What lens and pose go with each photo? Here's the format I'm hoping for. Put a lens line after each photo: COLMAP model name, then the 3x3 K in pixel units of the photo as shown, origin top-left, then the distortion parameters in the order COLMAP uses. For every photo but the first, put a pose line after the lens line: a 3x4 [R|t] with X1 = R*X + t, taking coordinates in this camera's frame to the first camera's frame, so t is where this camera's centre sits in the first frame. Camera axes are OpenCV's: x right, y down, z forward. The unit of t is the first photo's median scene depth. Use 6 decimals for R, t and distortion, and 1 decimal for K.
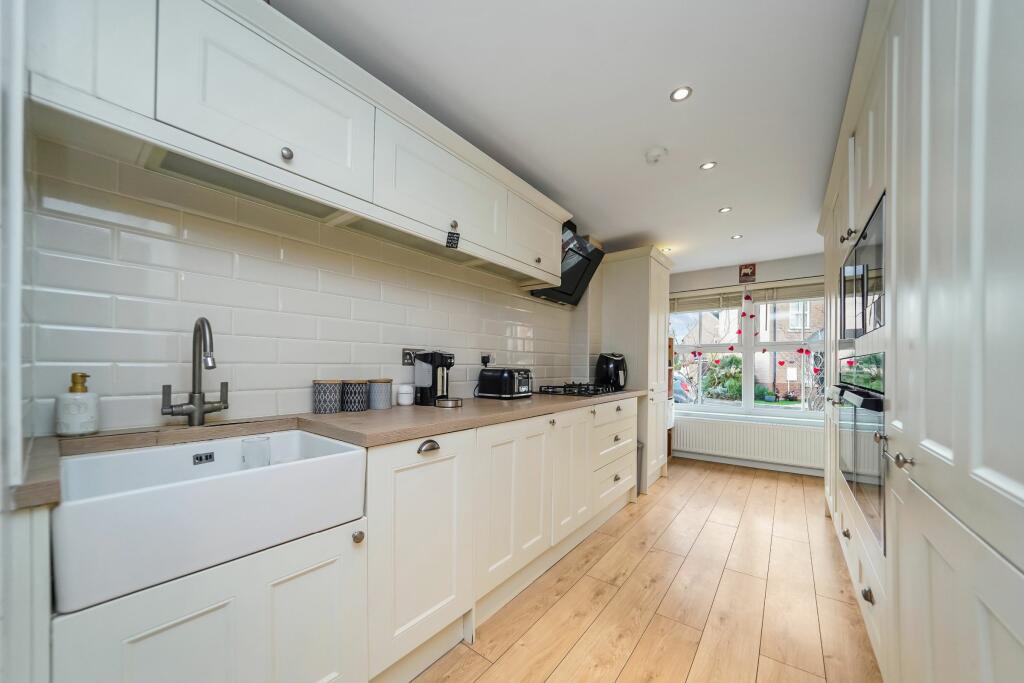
lens RADIAL K [[359.0, 0, 507.8], [0, 359.0, 370.1], [0, 0, 1]] dist [-0.001233, -0.000045]
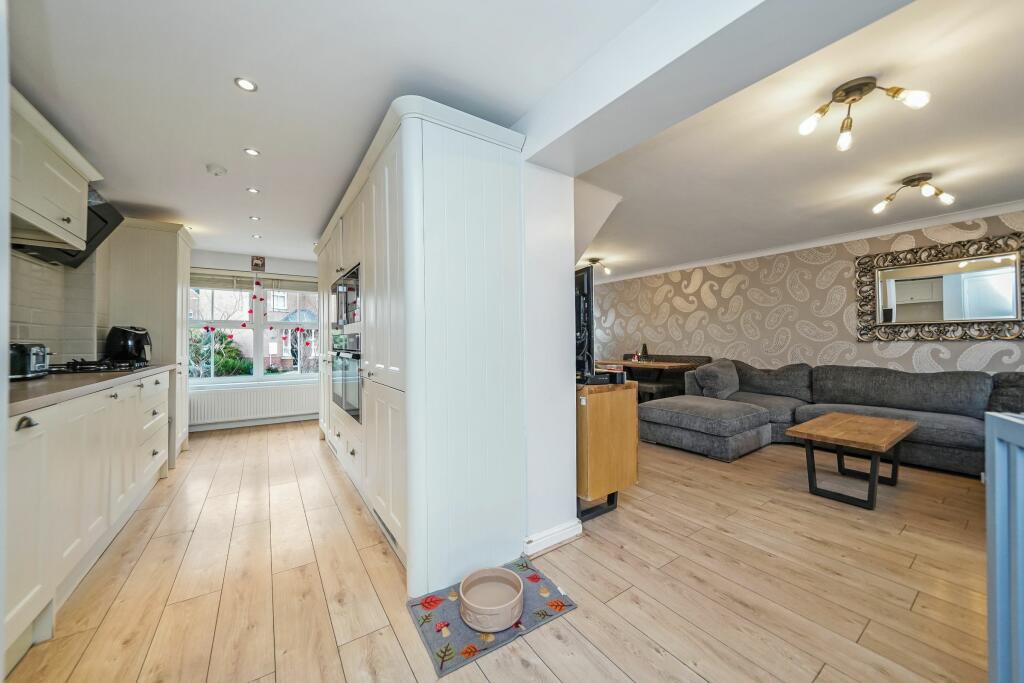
lens RADIAL K [[366.6, 0, 508.3], [0, 366.6, 347.9], [0, 0, 1]] dist [-0.000770, -0.000136]
pose [[0.302337, -0.021214, 0.952965, -0.309138], [0.016351, 0.999721, 0.017067, 0.007973], [-0.953061, 0.010422, 0.302600, -0.207561]]
